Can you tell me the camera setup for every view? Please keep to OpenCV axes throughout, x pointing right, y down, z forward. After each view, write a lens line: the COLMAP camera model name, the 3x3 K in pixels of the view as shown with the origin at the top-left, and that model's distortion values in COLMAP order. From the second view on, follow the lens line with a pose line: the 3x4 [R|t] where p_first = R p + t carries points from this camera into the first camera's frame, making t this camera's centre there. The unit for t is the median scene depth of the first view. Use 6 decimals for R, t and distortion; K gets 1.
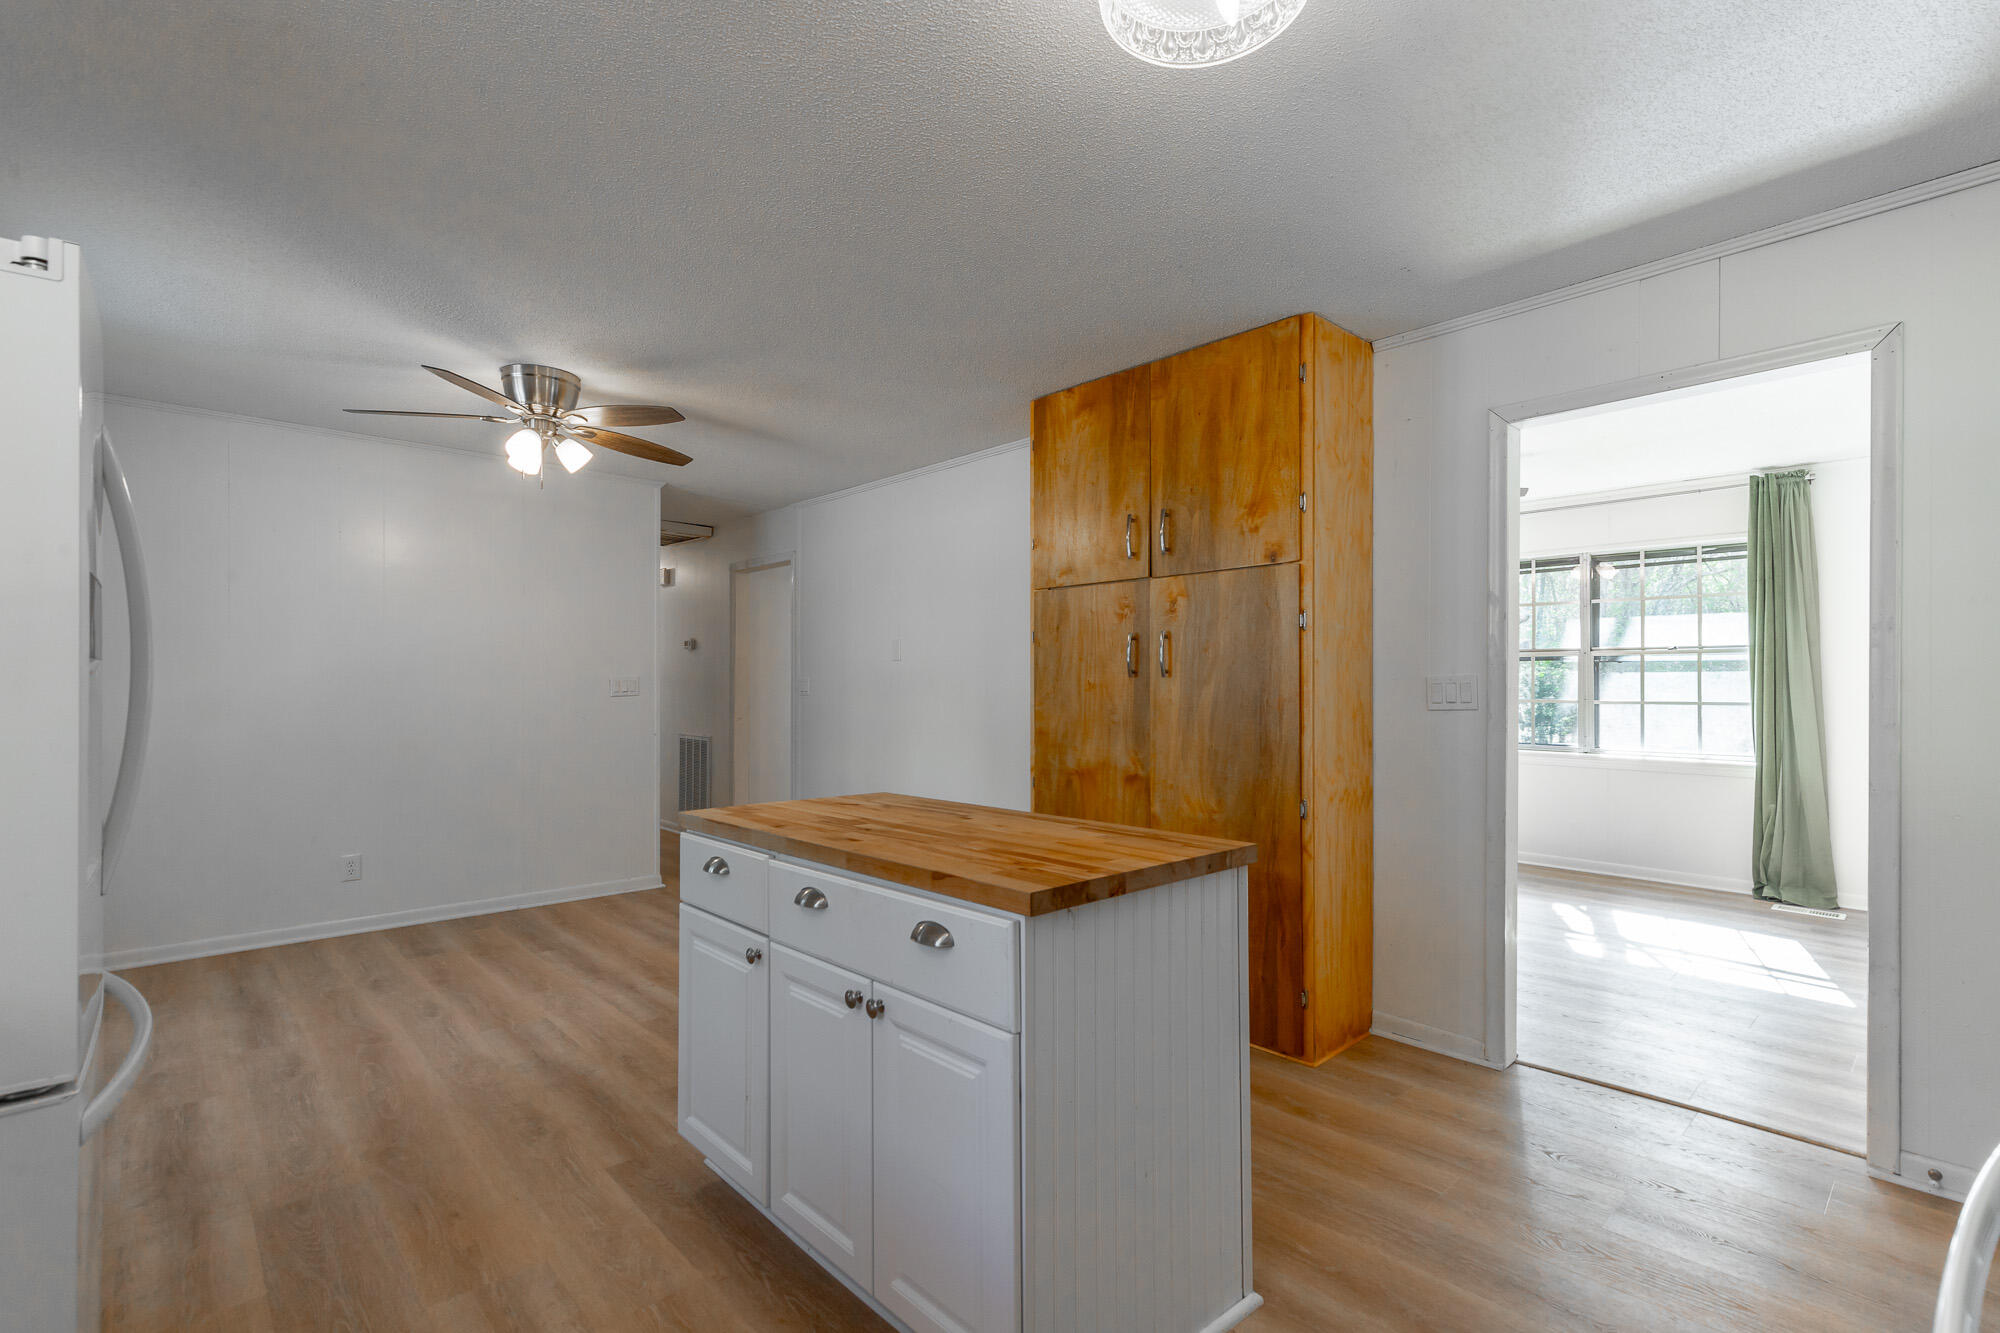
lens RADIAL K [[914.9, 0, 1006.9], [0, 914.9, 674.0], [0, 0, 1]] dist [0.009002, 0.001426]
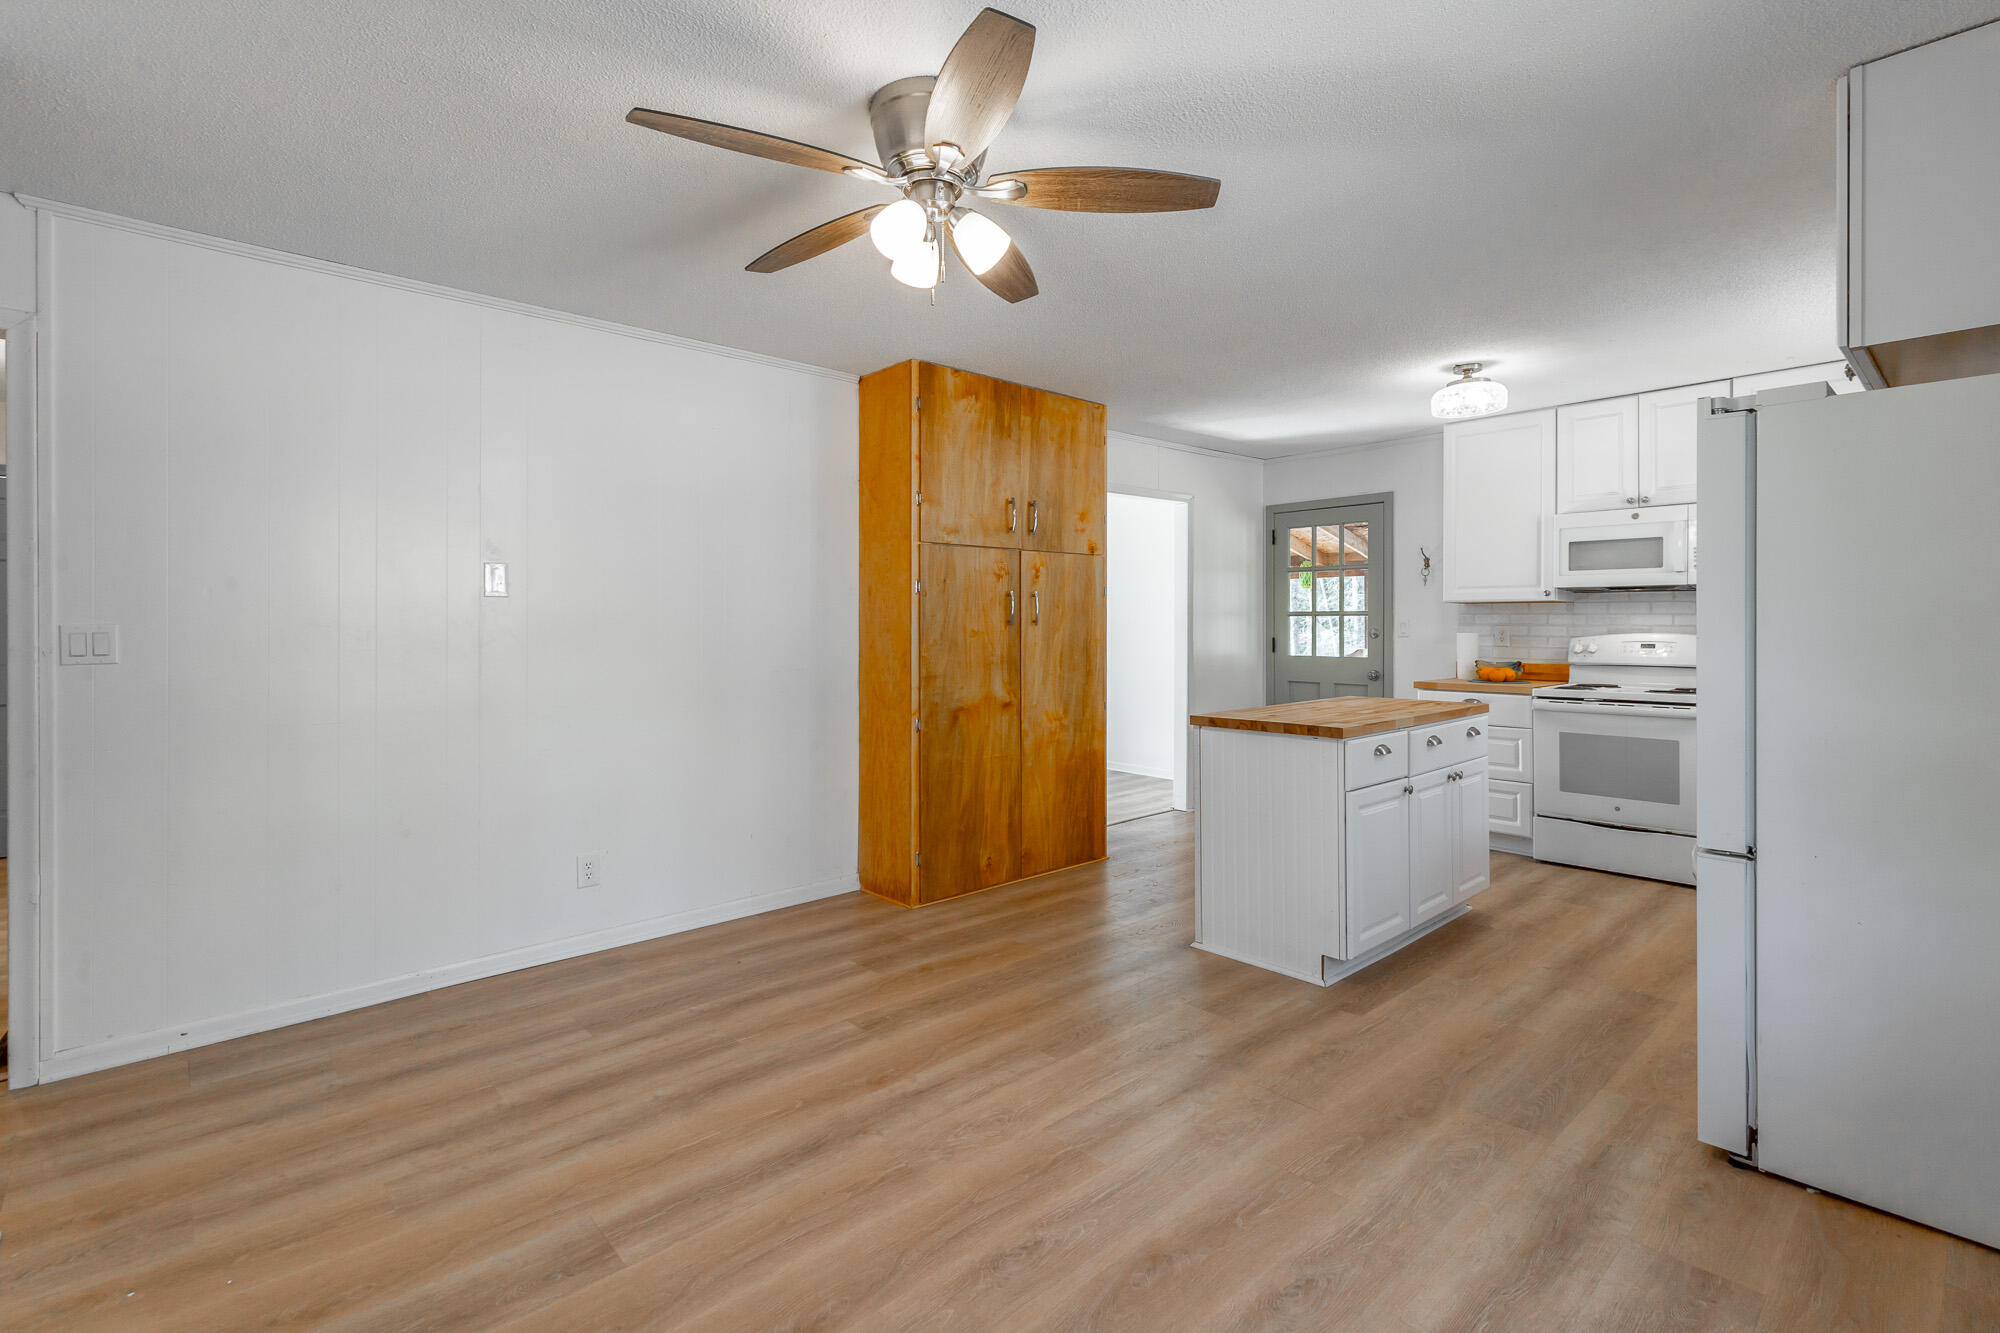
lens RADIAL K [[914.9, 0, 1023.9], [0, 914.9, 623.9], [0, 0, 1]] dist [0.009002, 0.001426]
pose [[0.004640, -0.000011, 0.999989, -1.184020], [-0.006342, 0.999980, 0.000040, 0.001097], [-0.999969, -0.006342, 0.004640, 1.016542]]
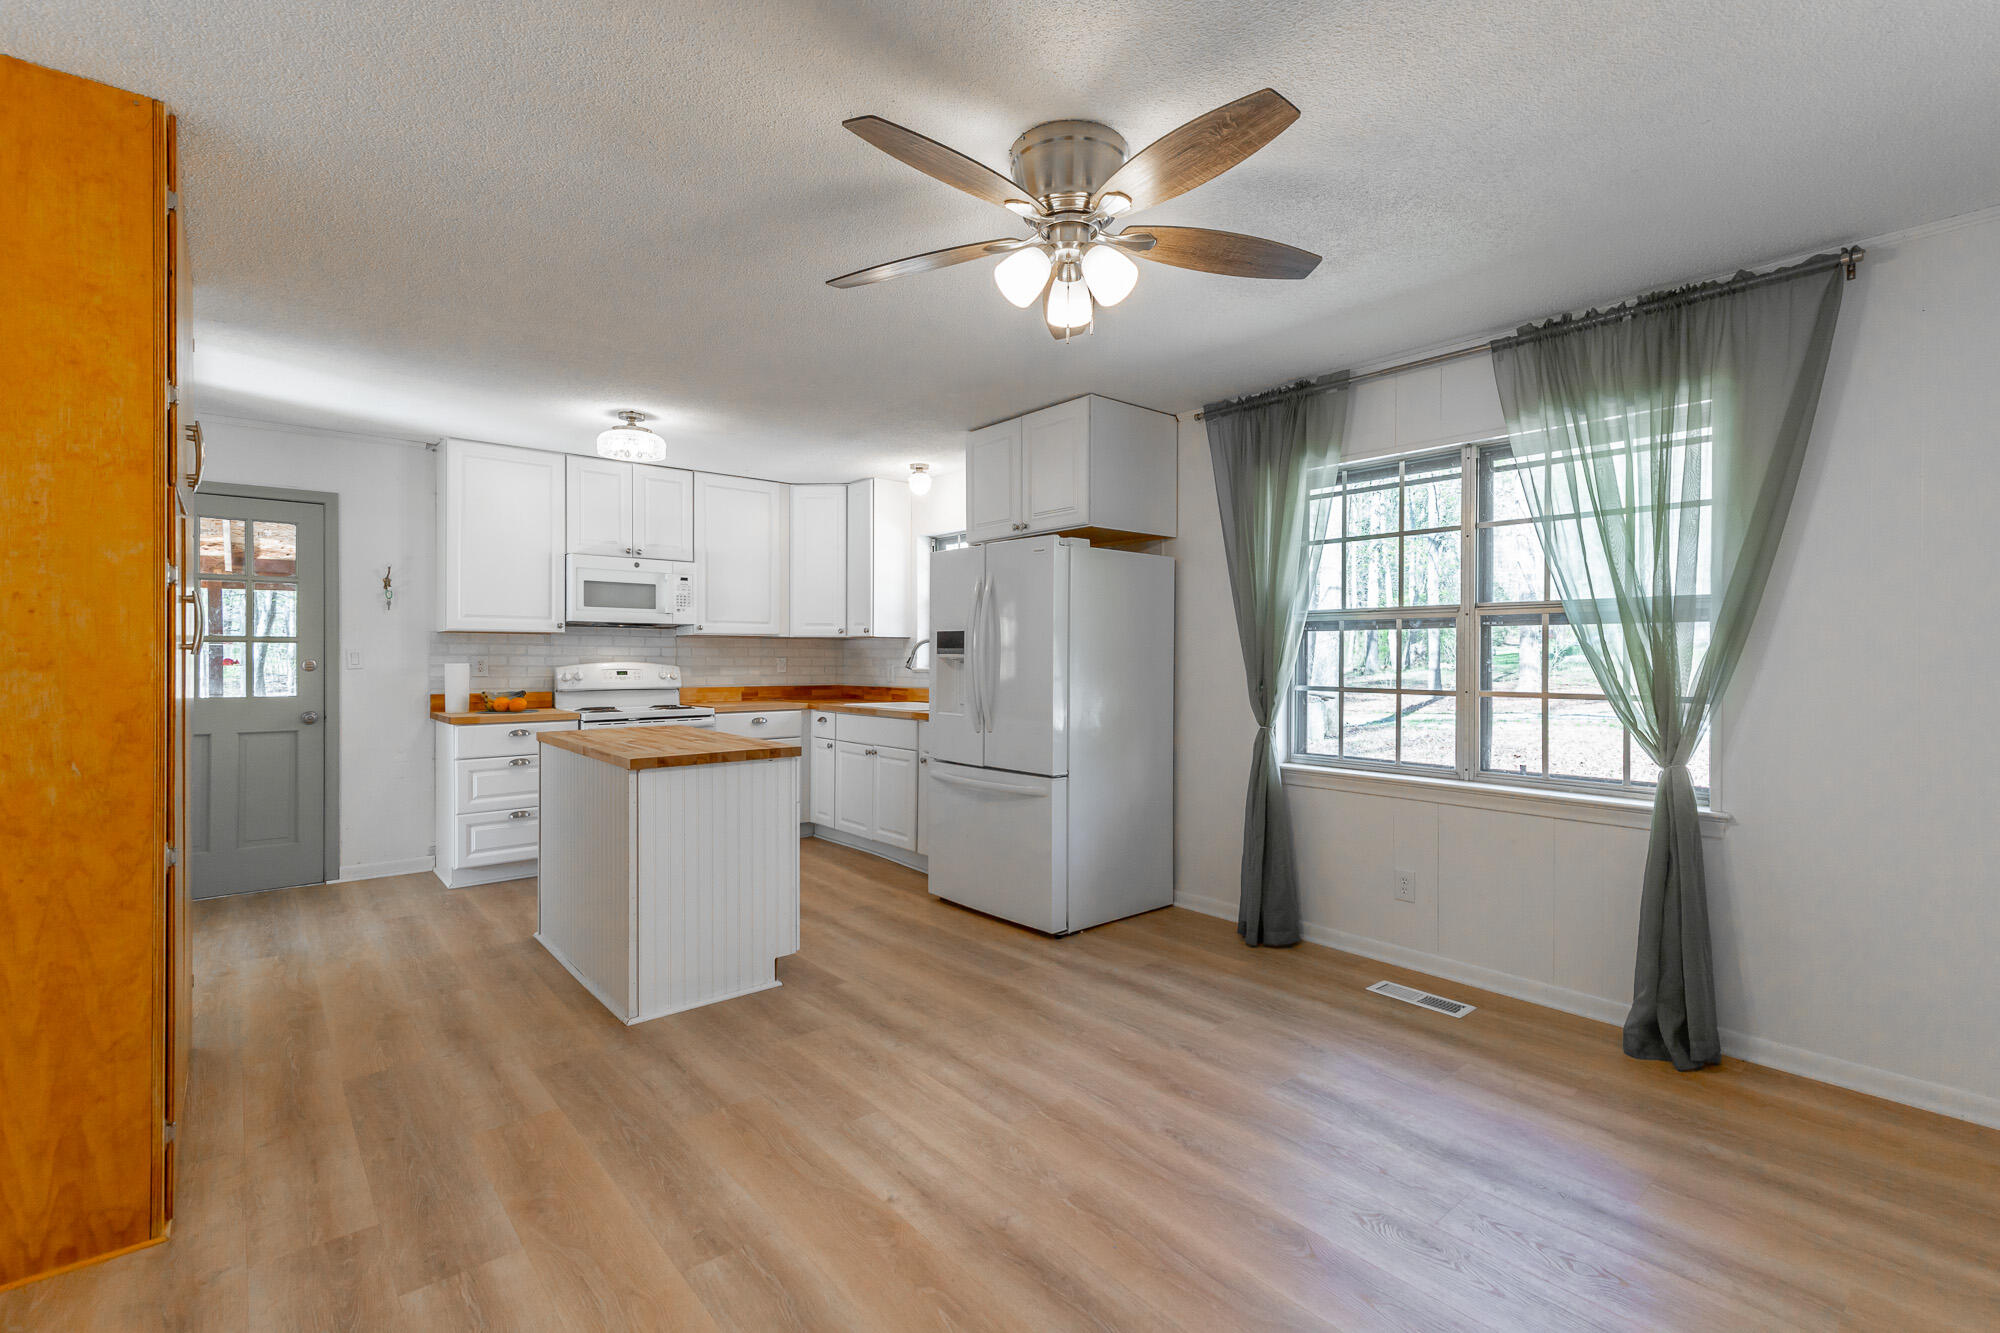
lens RADIAL K [[914.9, 0, 1006.4], [0, 914.9, 658.2], [0, 0, 1]] dist [0.009002, 0.001426]
pose [[-0.998556, -0.002155, 0.053671, -0.540862], [-0.002369, 0.999989, -0.003942, 0.007401], [-0.053661, -0.004063, -0.998551, 1.734550]]
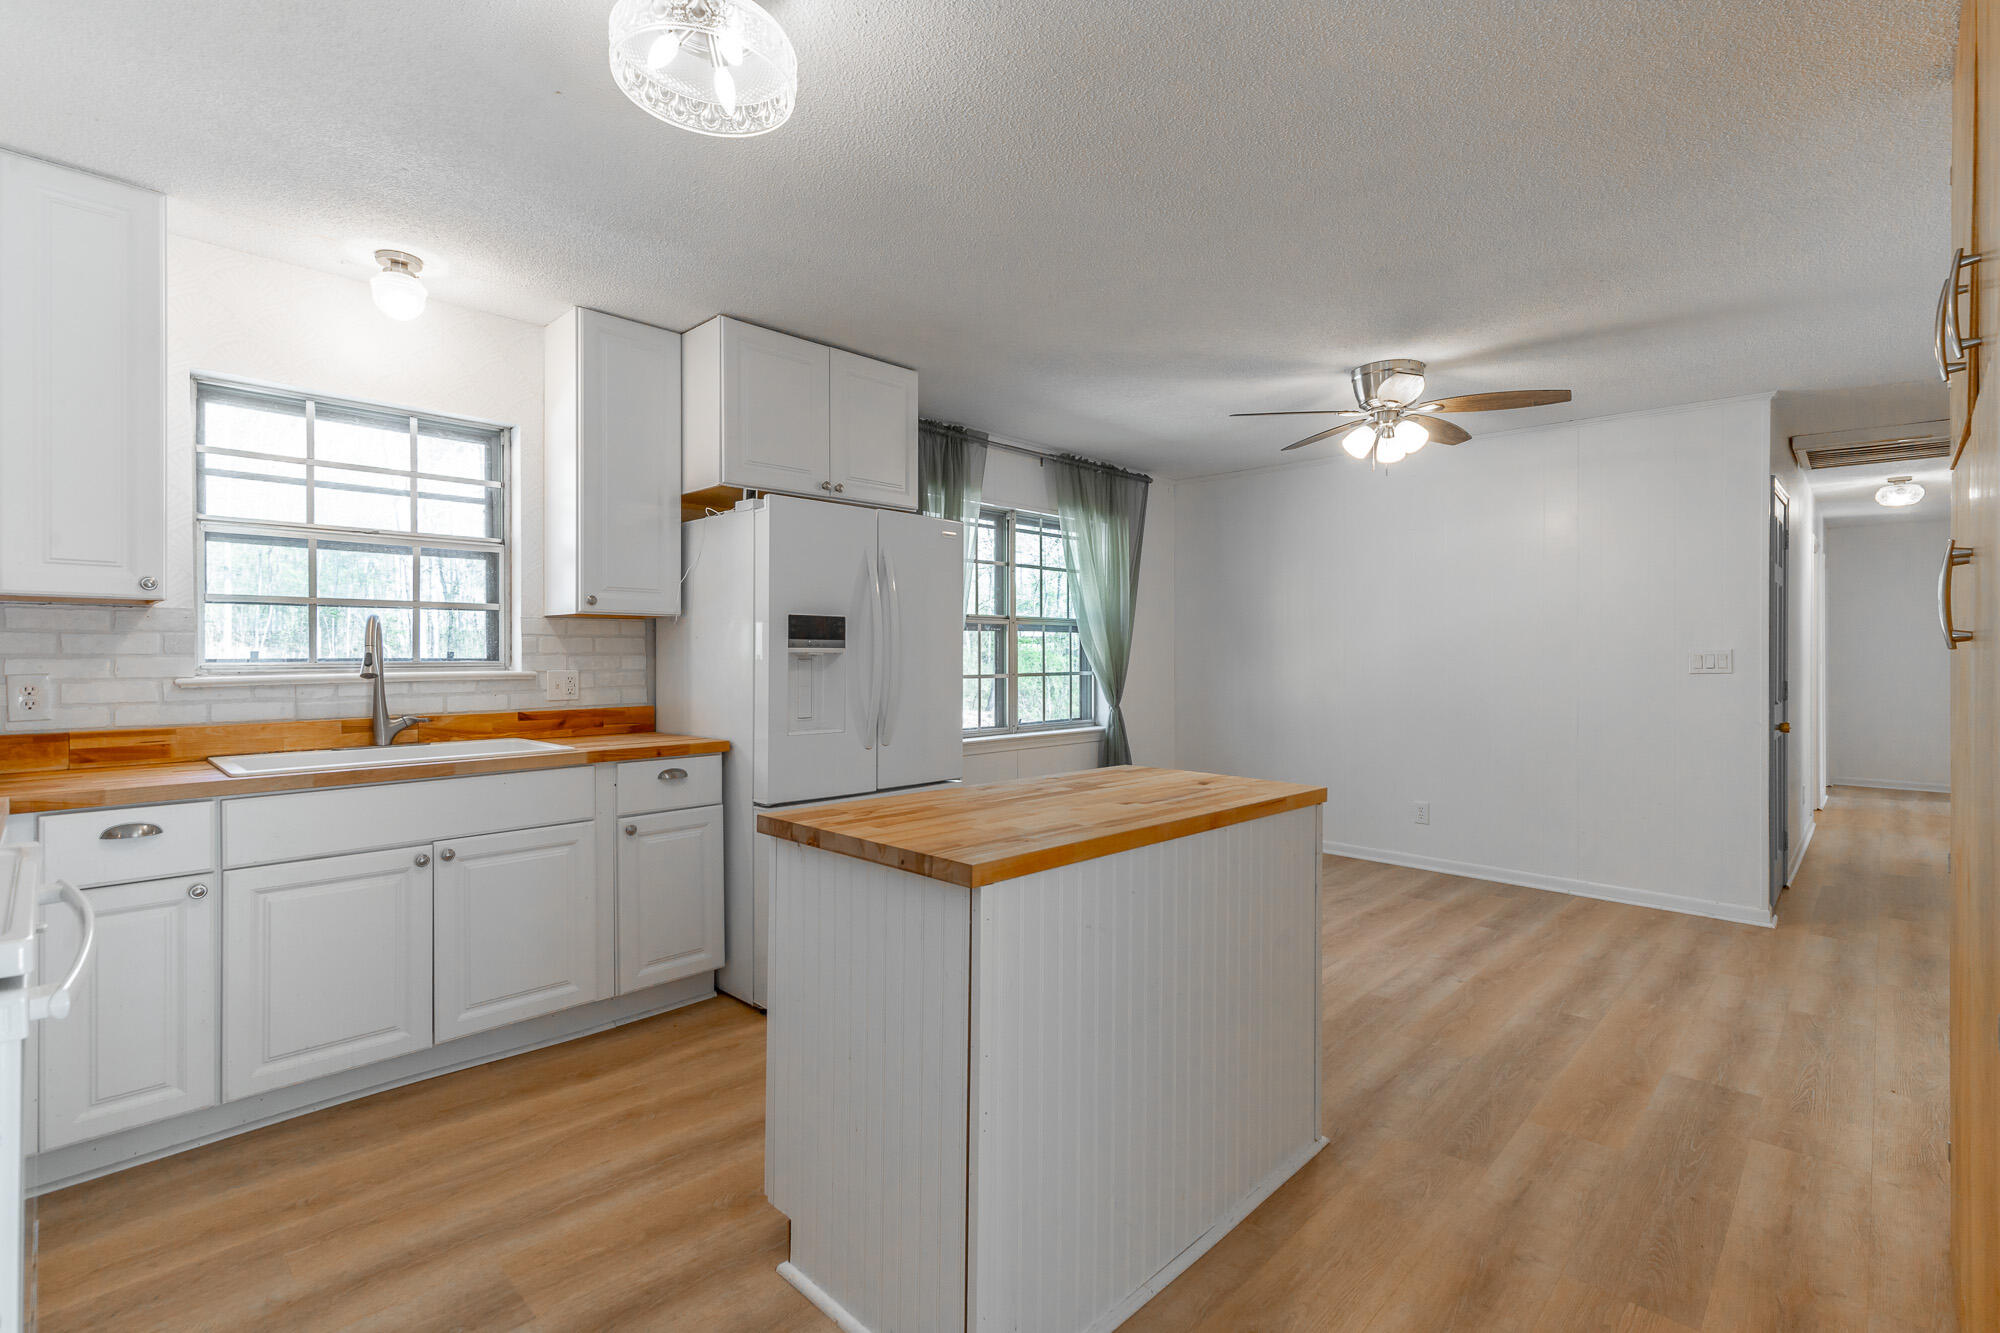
lens RADIAL K [[914.9, 0, 1005.8], [0, 914.9, 656.1], [0, 0, 1]] dist [0.009002, 0.001426]
pose [[0.052576, 0.003718, -0.998610, 0.578629], [0.005943, 0.999974, 0.004035, 0.002150], [0.998599, -0.006147, 0.052553, 0.543186]]
